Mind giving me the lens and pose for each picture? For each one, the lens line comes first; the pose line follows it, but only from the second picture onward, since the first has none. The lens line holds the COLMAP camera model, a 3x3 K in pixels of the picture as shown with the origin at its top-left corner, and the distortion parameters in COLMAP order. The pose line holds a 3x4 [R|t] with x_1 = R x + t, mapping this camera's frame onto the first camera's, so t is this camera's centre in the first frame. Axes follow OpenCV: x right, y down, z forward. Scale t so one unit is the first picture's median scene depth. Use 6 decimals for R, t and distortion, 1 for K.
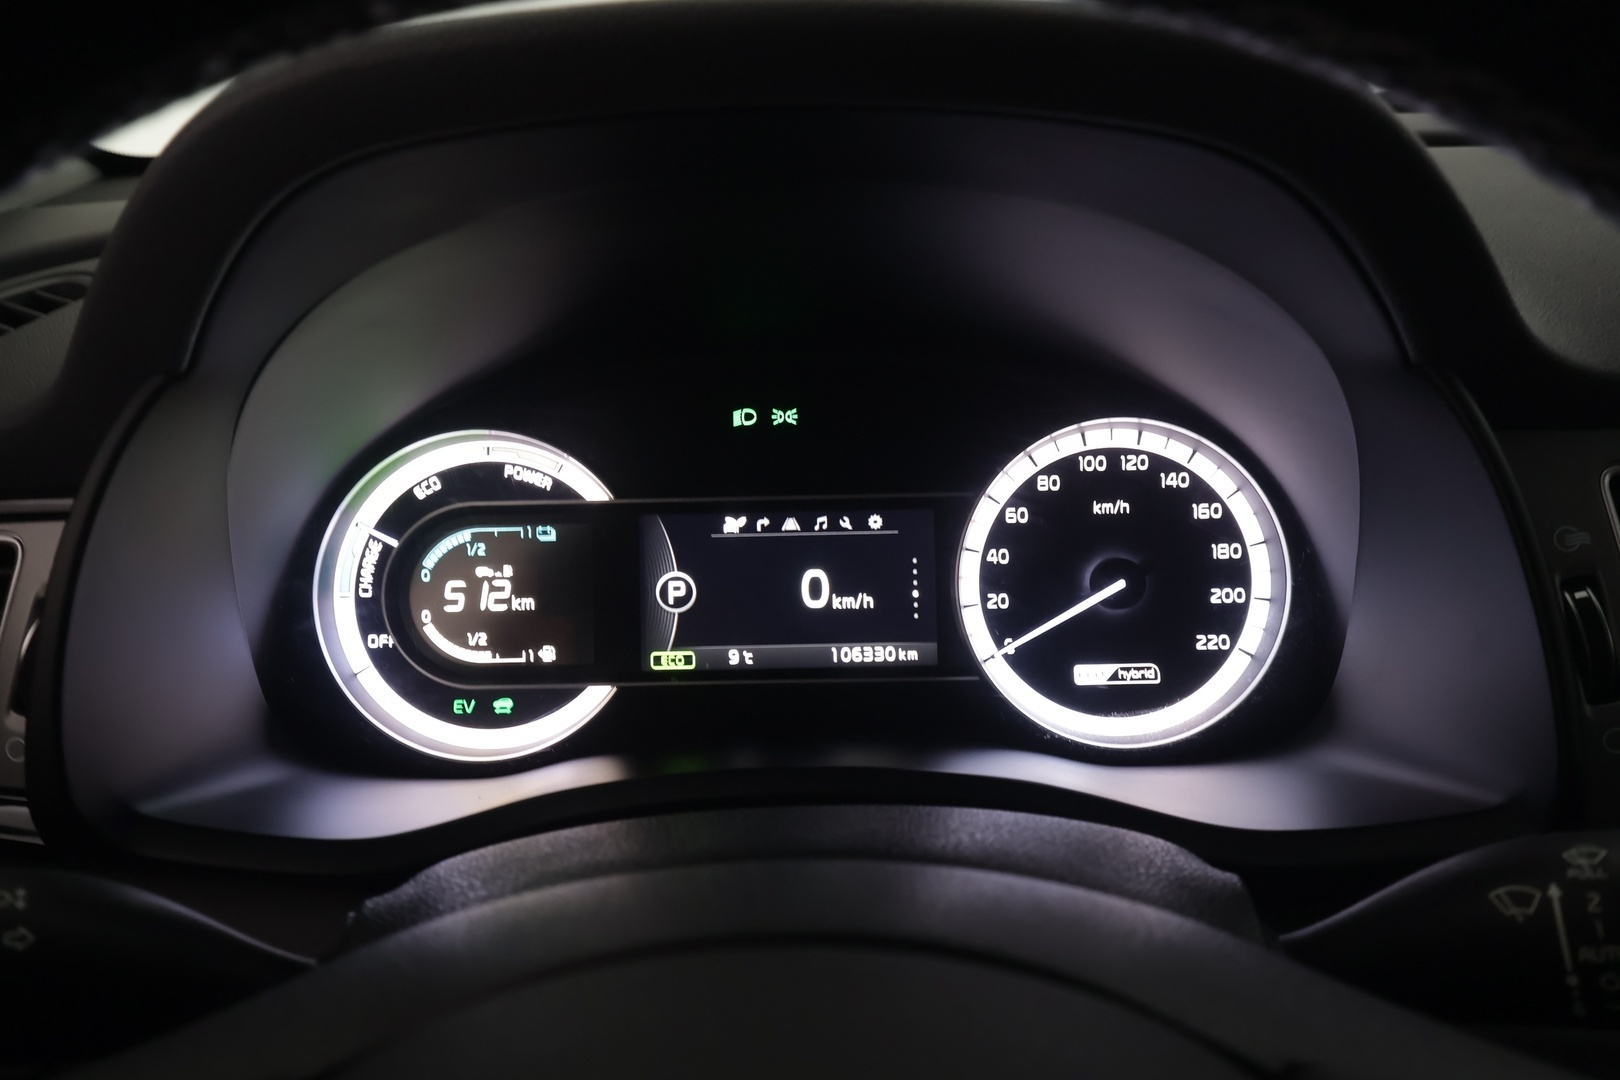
lens RADIAL K [[1276.6, 0, 814.0], [0, 1276.6, 541.6], [0, 0, 1]] dist [0.012138, -0.010507]
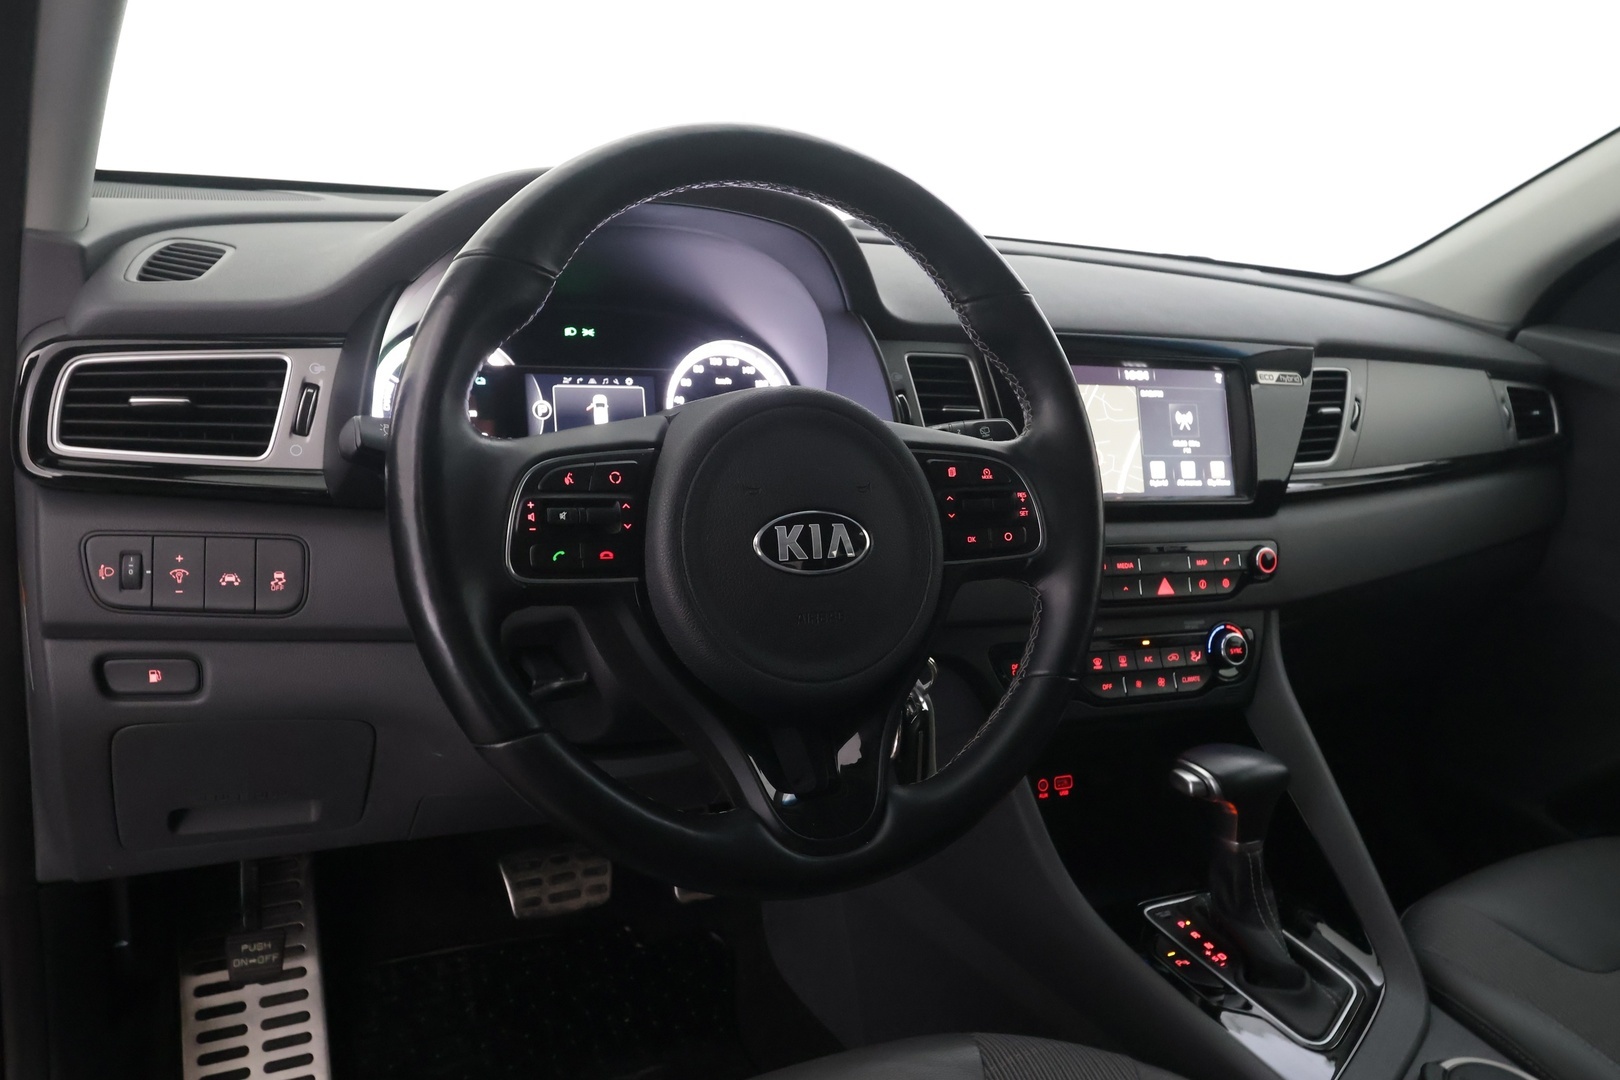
lens RADIAL K [[1204.3, 0, 816.6], [0, 1204.3, 546.2], [0, 0, 1]] dist [0.000168, -0.004980]
pose [[0.884838, -0.024232, 0.465269, -0.650989], [0.040901, 0.998831, -0.025763, 0.340780], [-0.464101, 0.041826, 0.884794, -1.009187]]
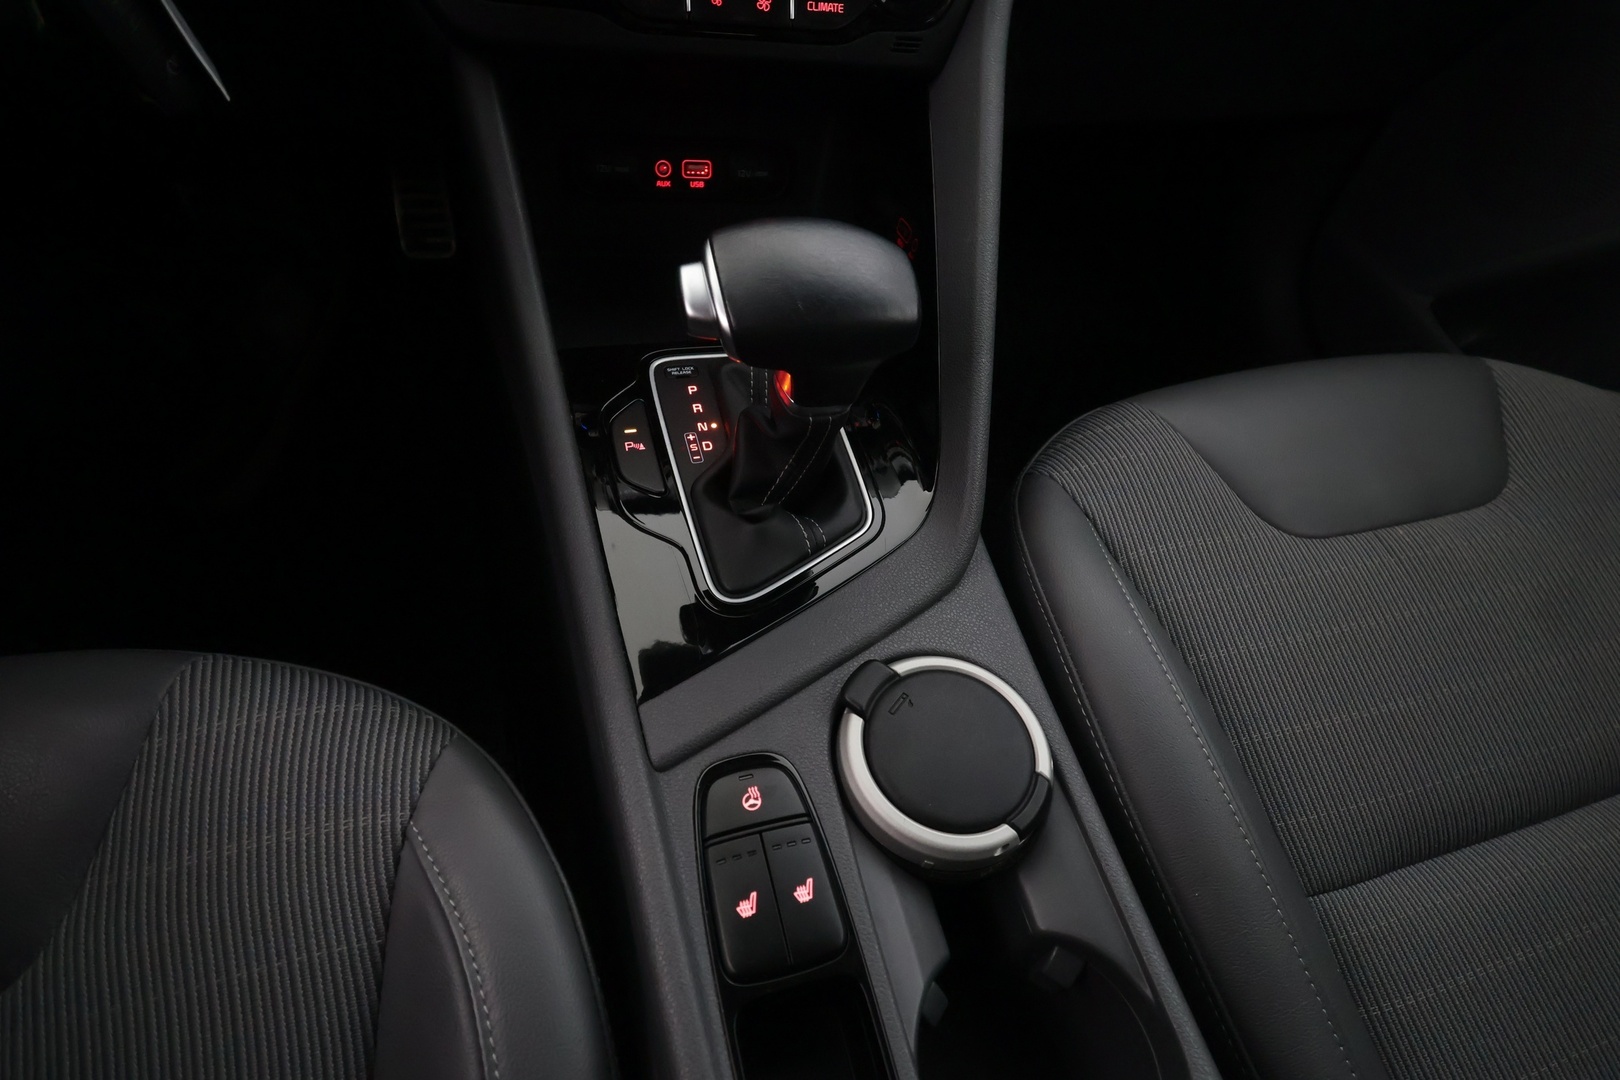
lens RADIAL K [[879.1, 0, 806.7], [0, 879.1, 528.9], [0, 0, 1]] dist [0.013162, 0.000201]
pose [[0.958248, -0.110173, 0.263861, 0.686148], [-0.046693, 0.850112, 0.524528, 0.540251], [-0.282100, -0.514948, 0.809474, -0.431584]]
